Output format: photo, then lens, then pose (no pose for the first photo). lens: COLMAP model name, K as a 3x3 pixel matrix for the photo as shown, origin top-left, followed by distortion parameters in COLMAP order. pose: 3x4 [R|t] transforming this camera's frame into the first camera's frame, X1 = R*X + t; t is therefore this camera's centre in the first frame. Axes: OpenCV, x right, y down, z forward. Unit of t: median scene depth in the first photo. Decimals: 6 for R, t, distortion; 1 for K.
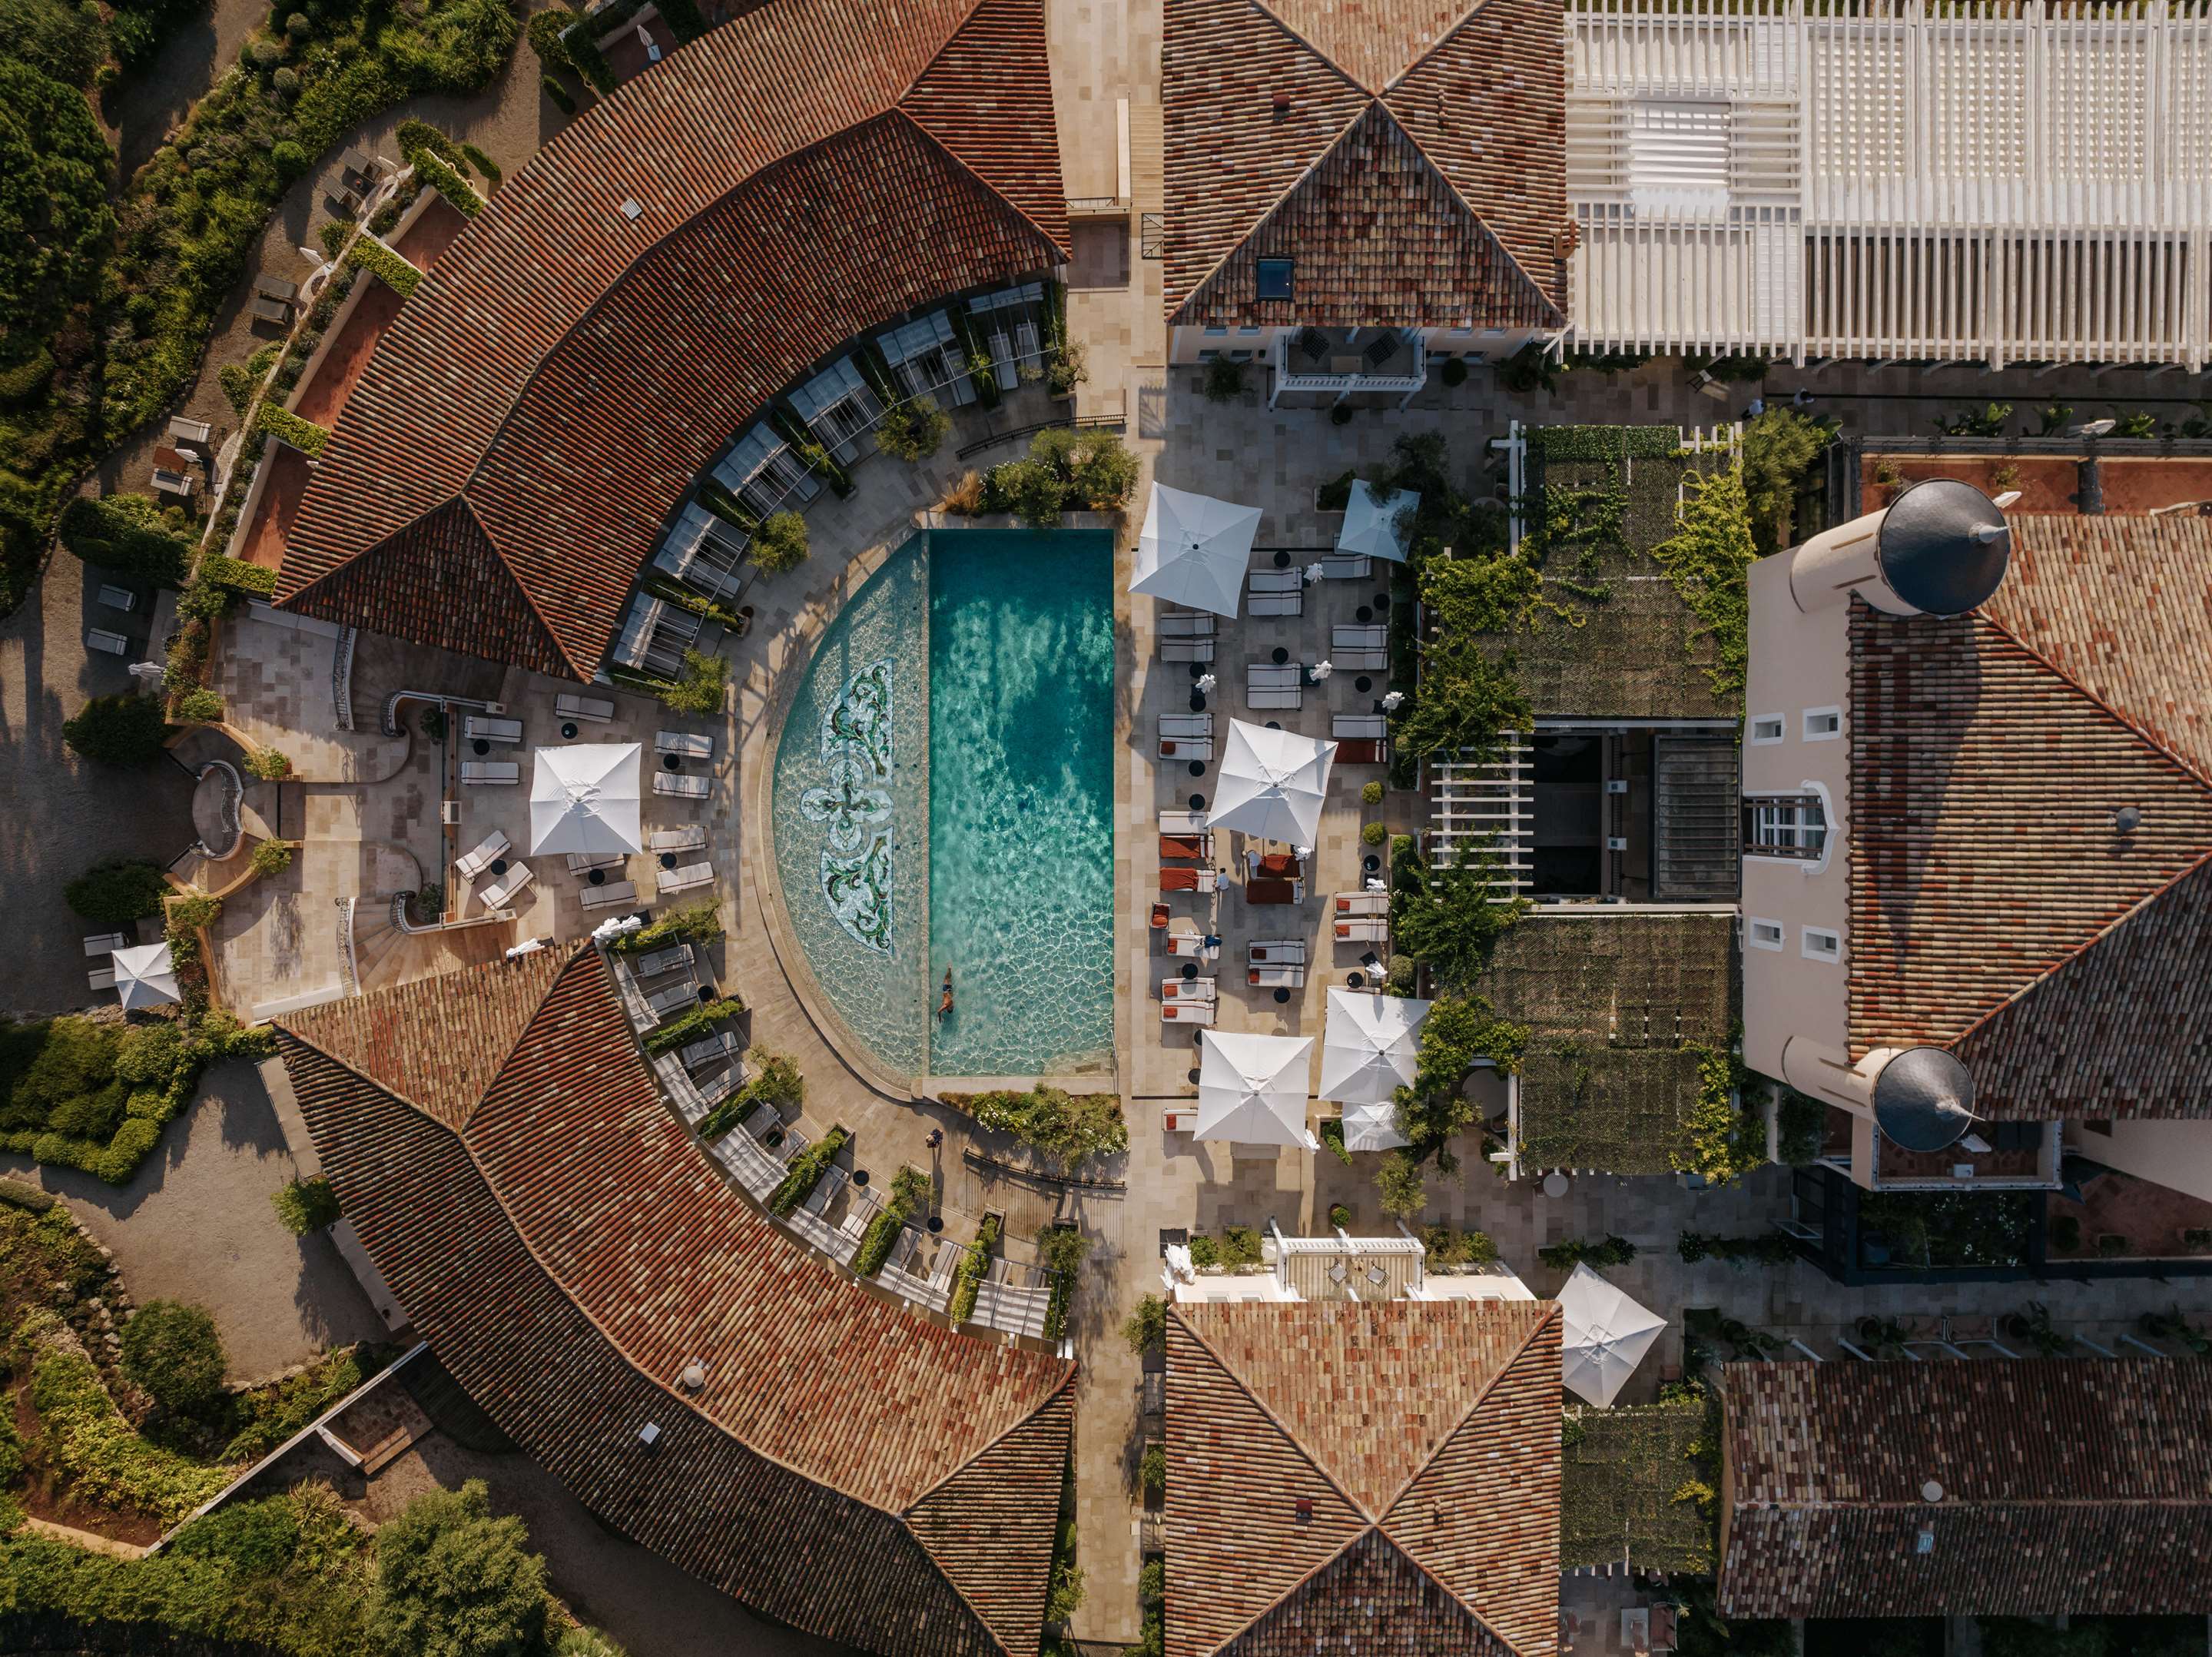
lens RADIAL K [[1552.8, 0, 1106.0], [0, 1552.8, 828.5], [0, 0, 1]] dist [-0.029056, 0.001042]
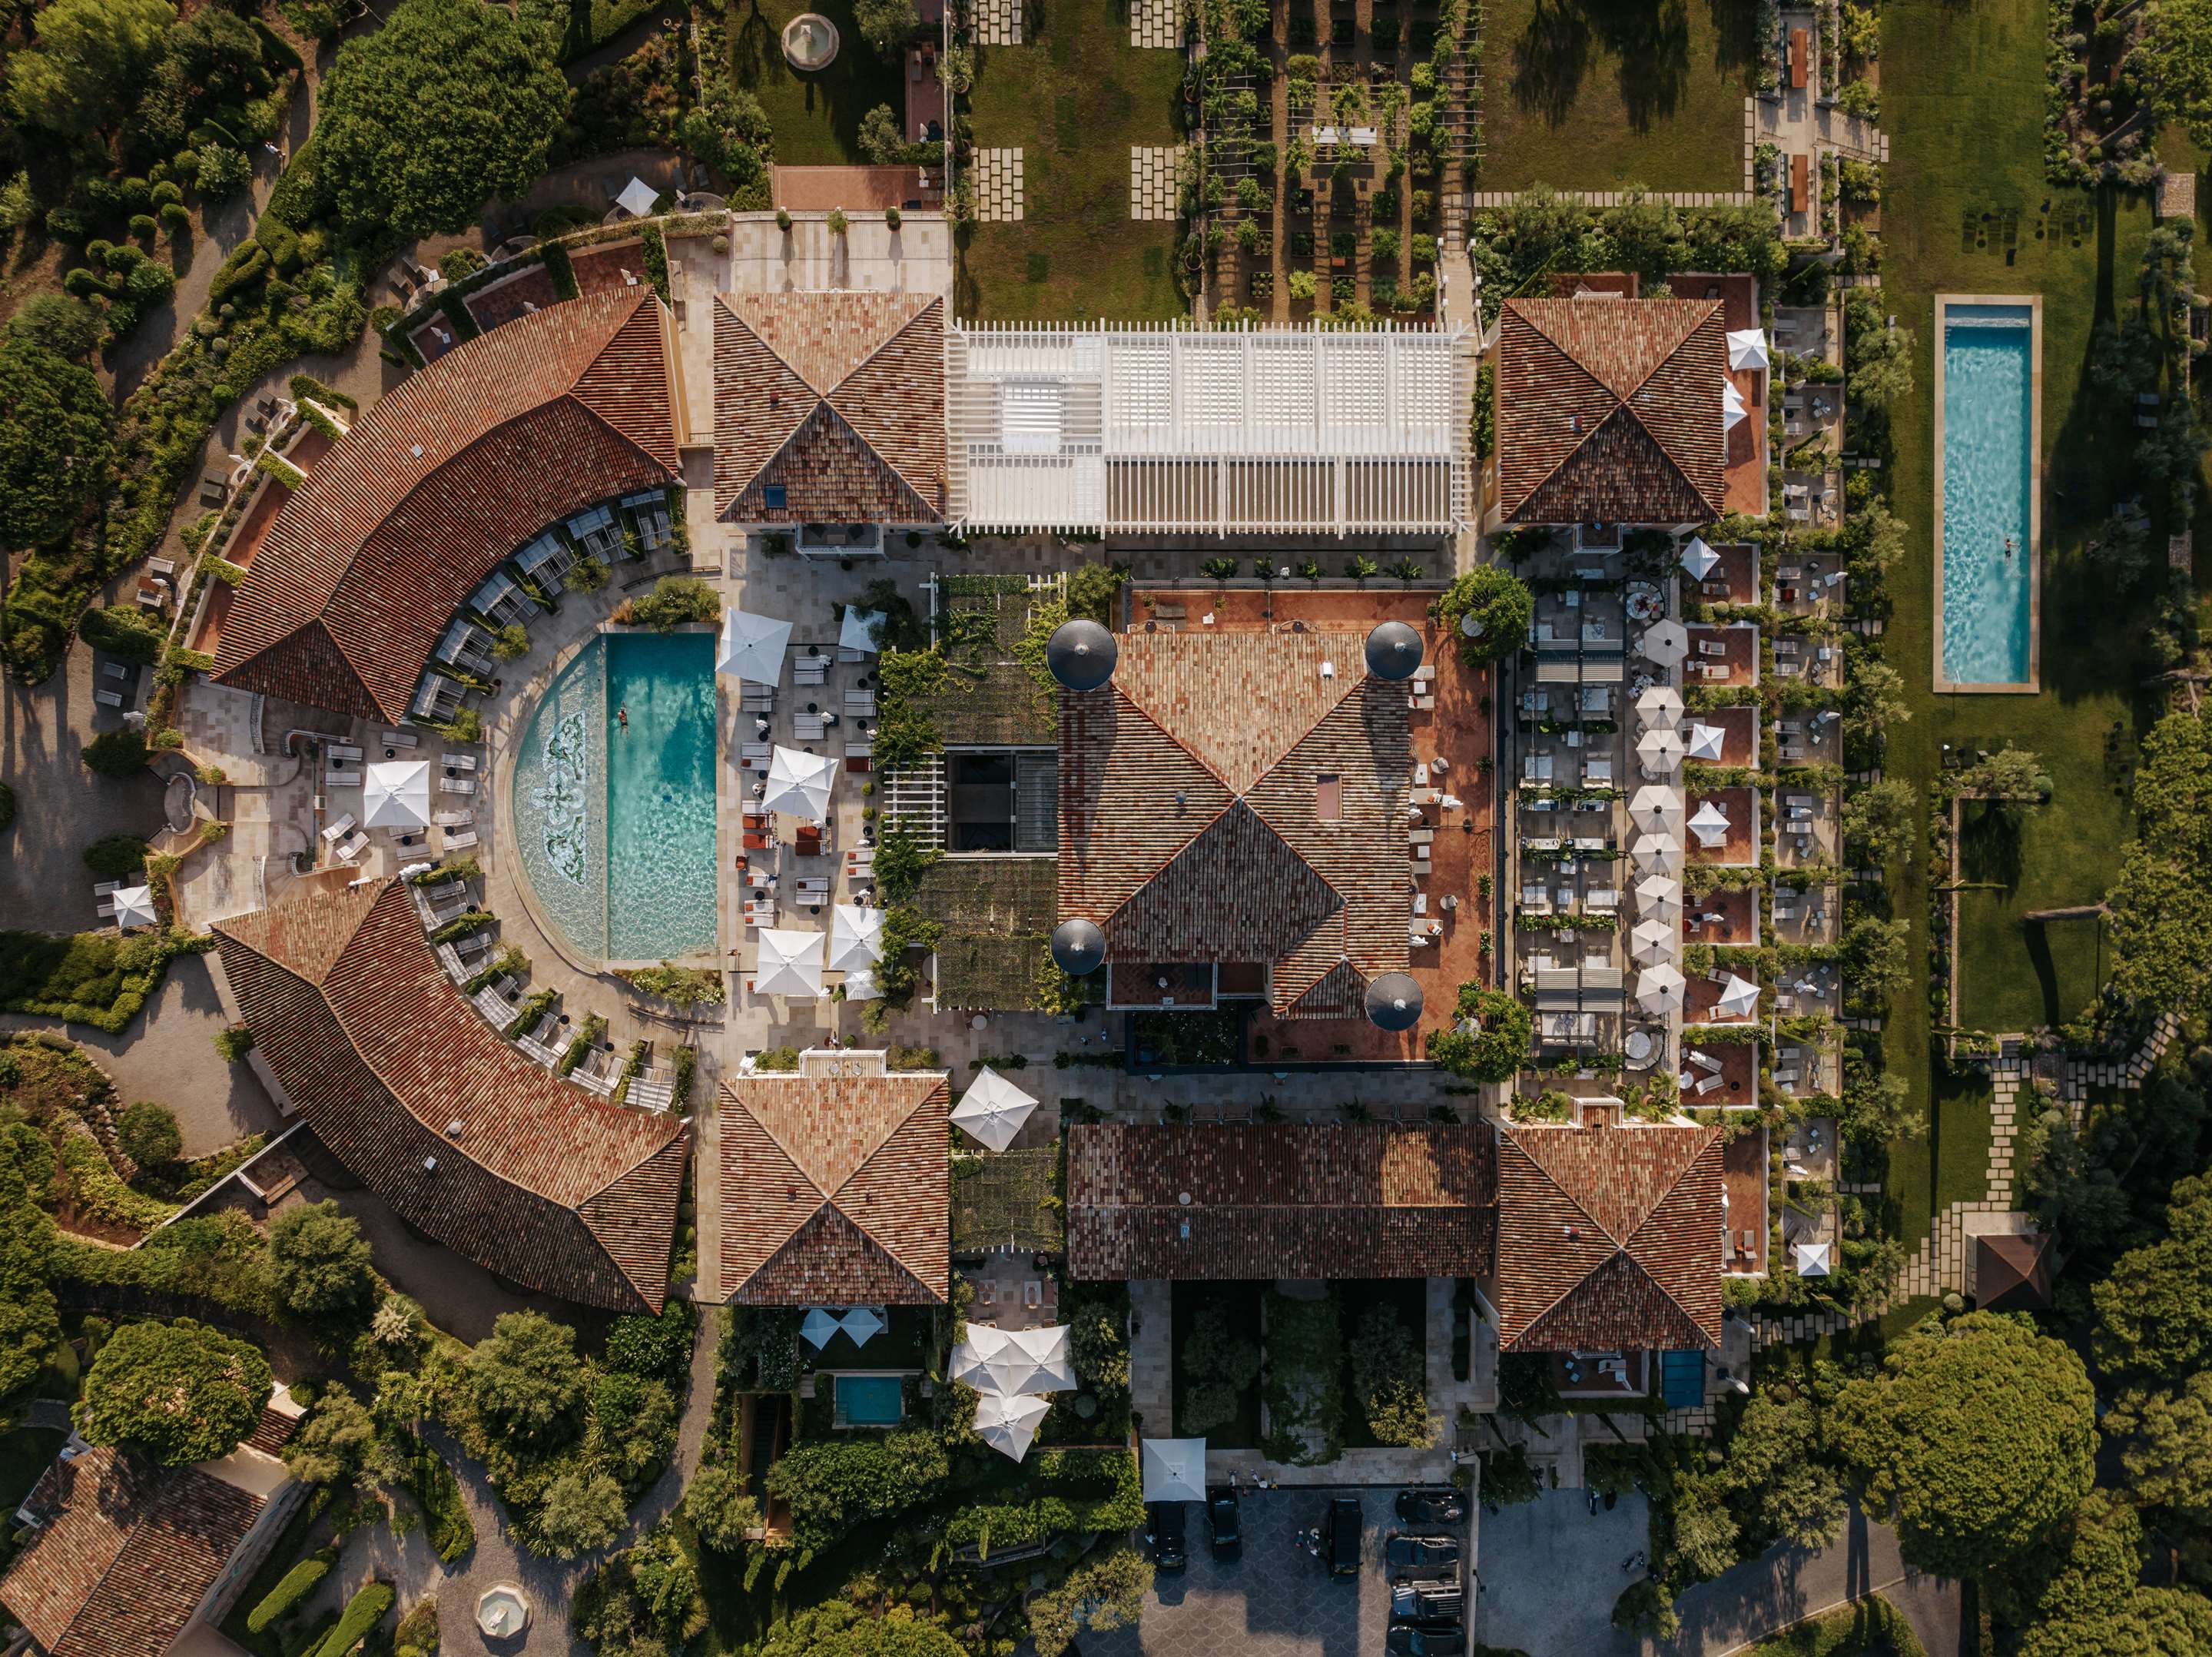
lens RADIAL K [[1542.7, 0, 1105.9], [0, 1542.7, 844.7], [0, 0, 1]] dist [-0.005311, -0.001142]
pose [[0.999991, -0.002859, 0.003229, 0.432859], [0.002871, 0.999989, -0.003792, 0.045139], [-0.003218, 0.003802, 0.999988, -0.687947]]
